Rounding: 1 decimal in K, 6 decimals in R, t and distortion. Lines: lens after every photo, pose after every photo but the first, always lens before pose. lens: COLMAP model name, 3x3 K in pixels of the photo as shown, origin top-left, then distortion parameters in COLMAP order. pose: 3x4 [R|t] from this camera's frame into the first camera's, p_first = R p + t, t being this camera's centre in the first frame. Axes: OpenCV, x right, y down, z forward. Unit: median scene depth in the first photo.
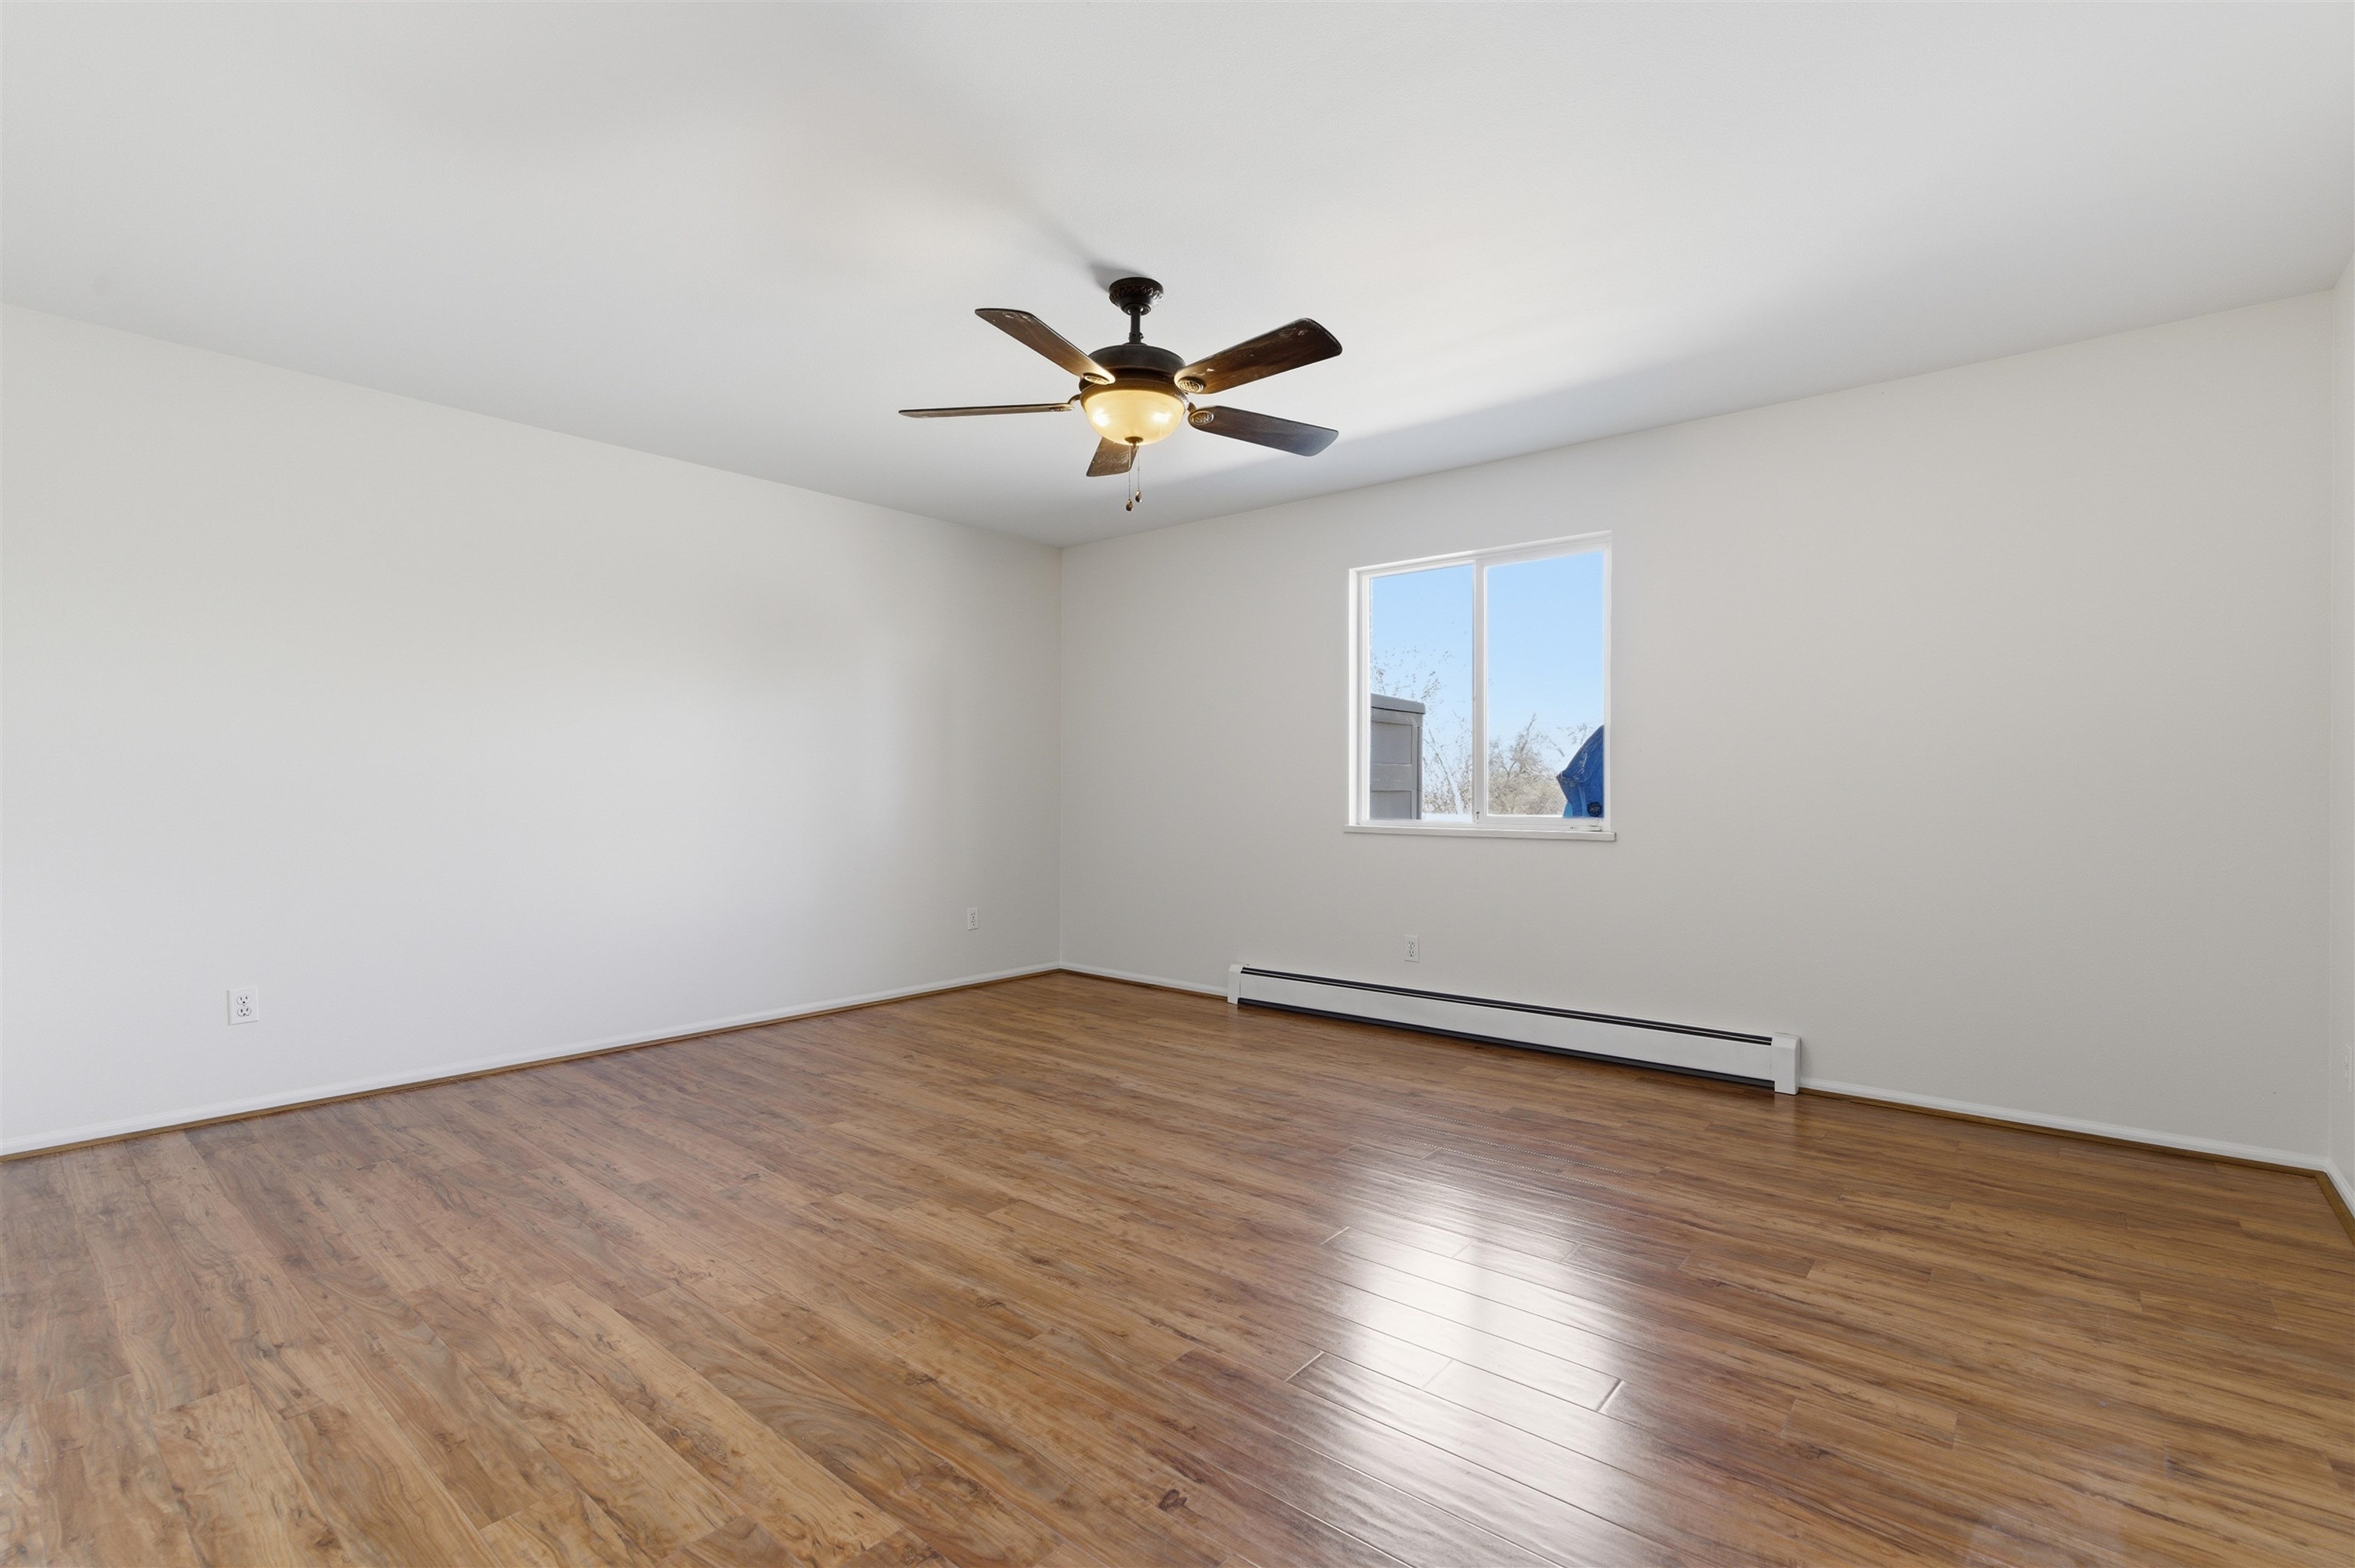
lens RADIAL K [[1067.5, 0, 1179.9], [0, 1067.5, 780.8], [0, 0, 1]] dist [0.000544, 0.001348]
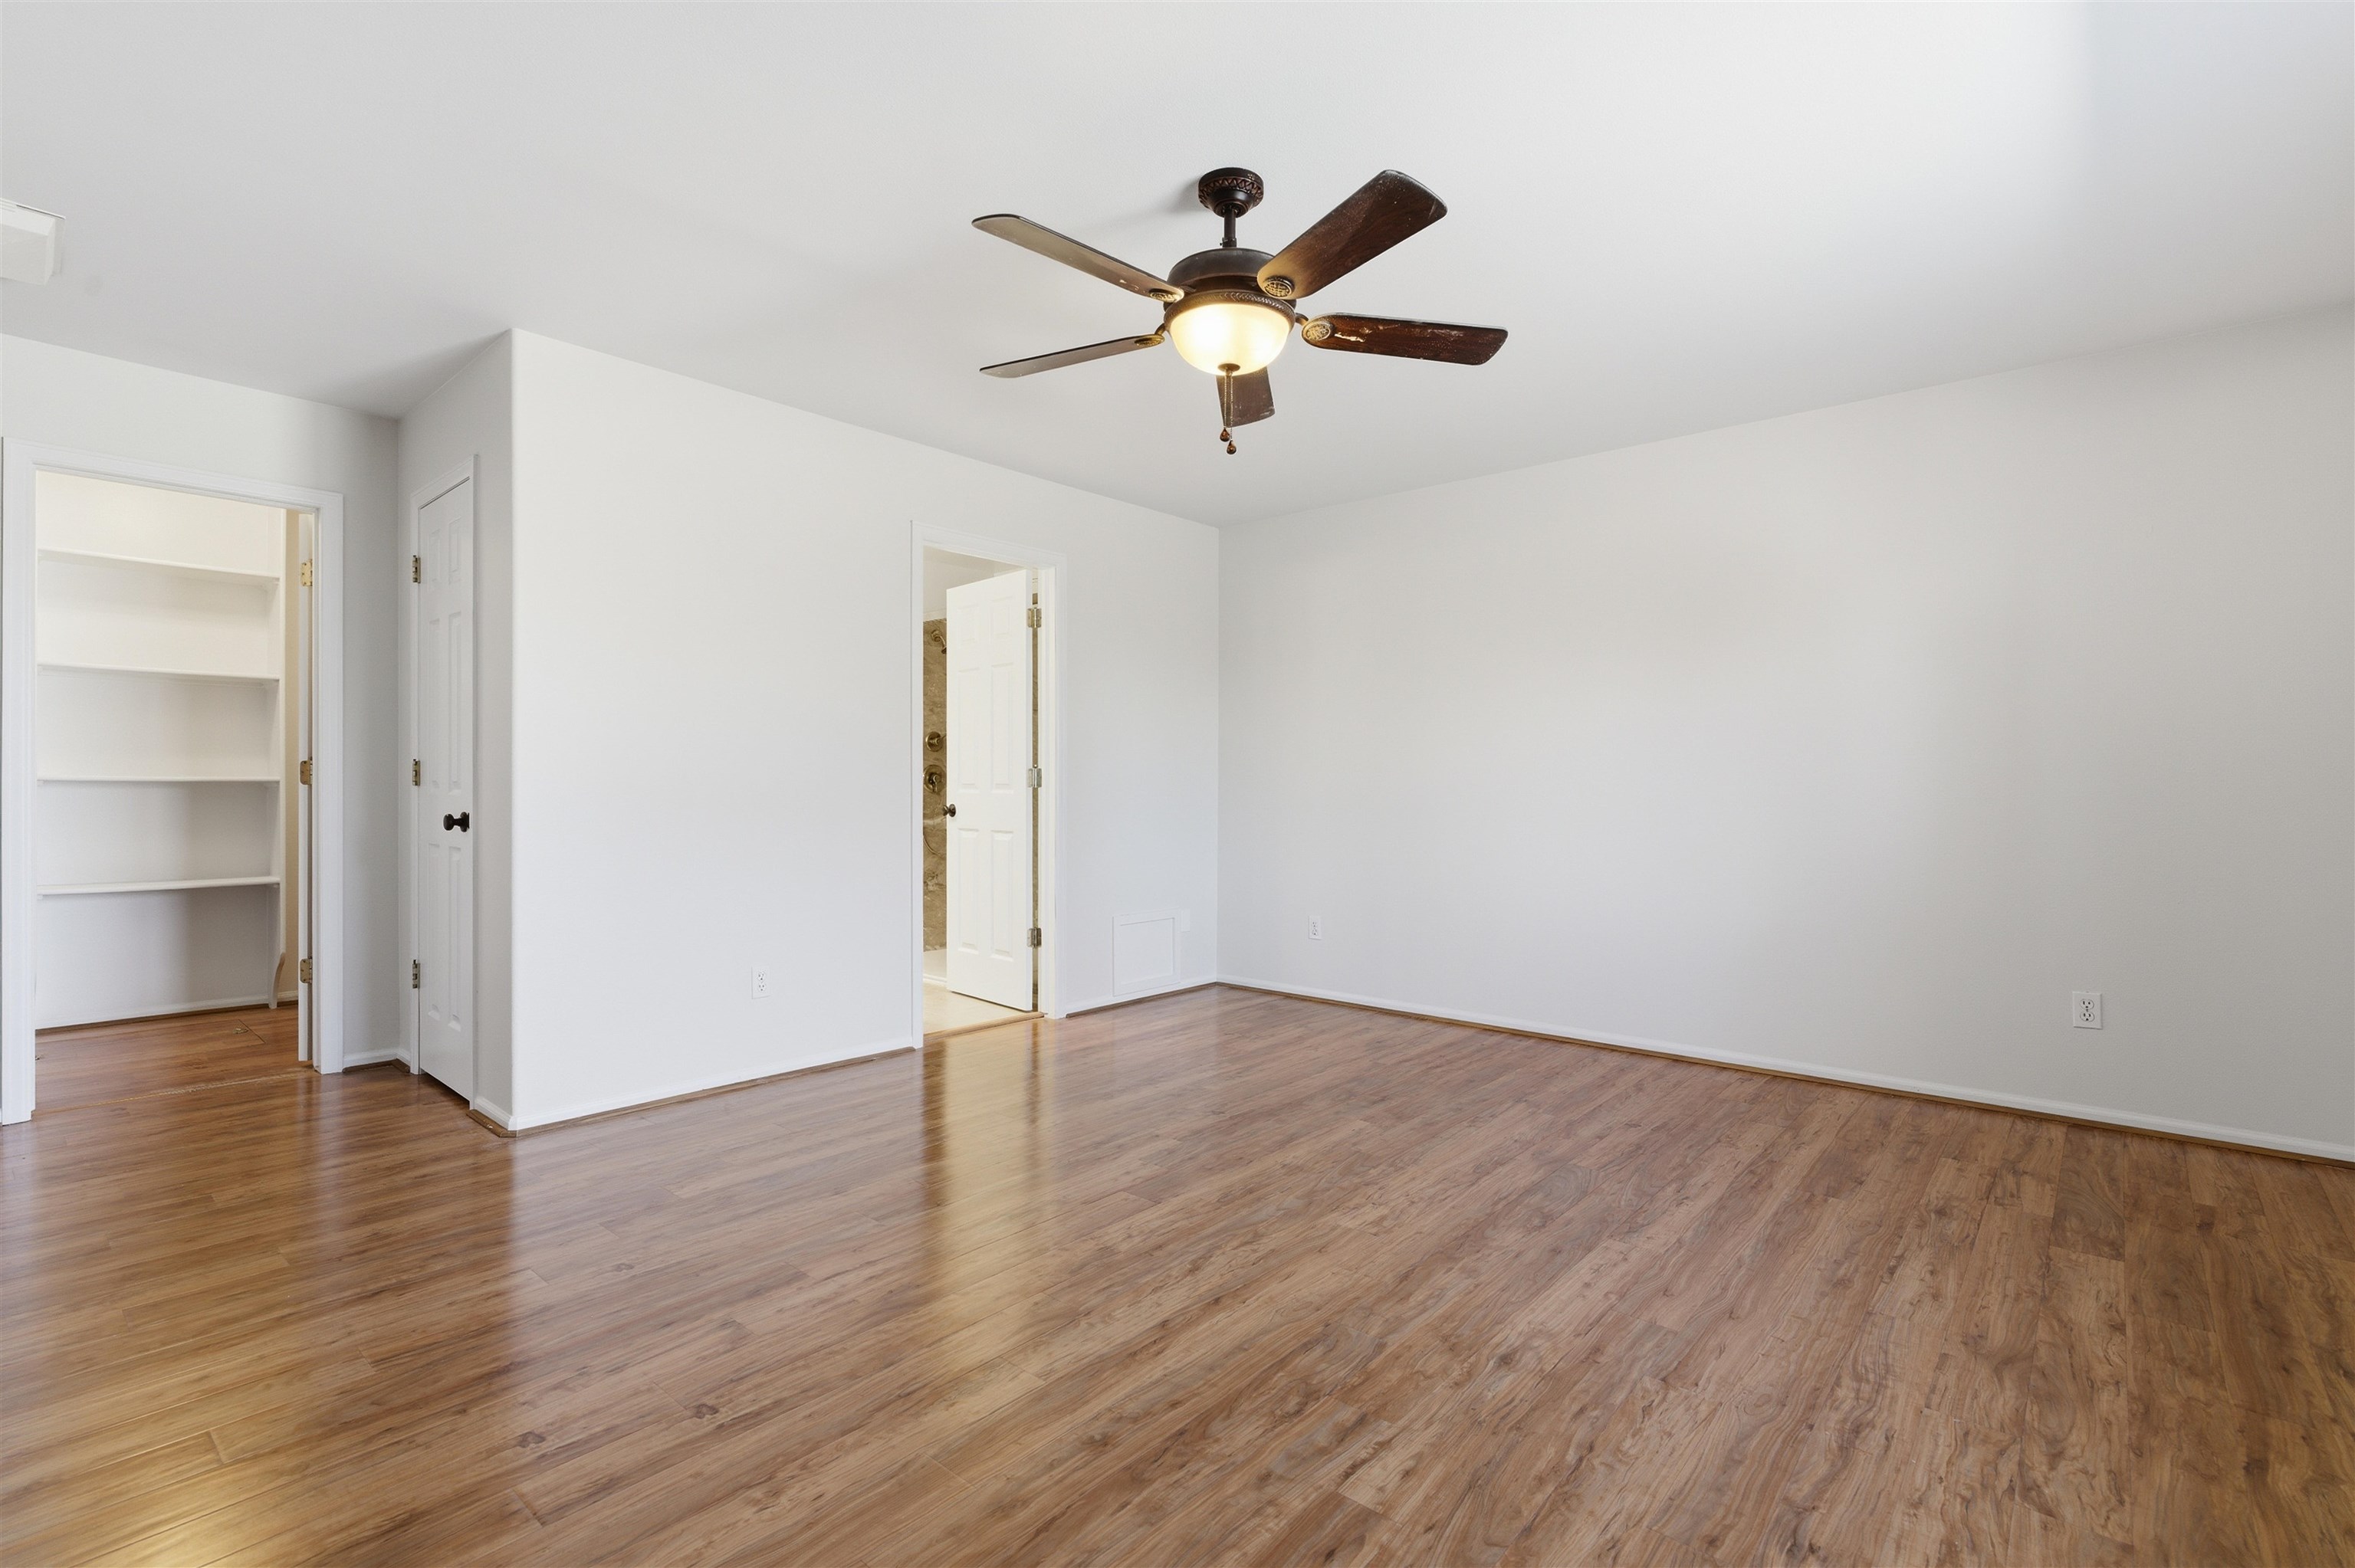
lens RADIAL K [[935.5, 0, 1069.8], [0, 935.5, 812.5], [0, 0, 1]] dist [-0.000294, -0.000059]
pose [[-0.012613, 0.018052, -0.999757, 0.600103], [0.006755, 0.999816, 0.017968, 0.007122], [0.999898, -0.006527, -0.012733, 0.768534]]
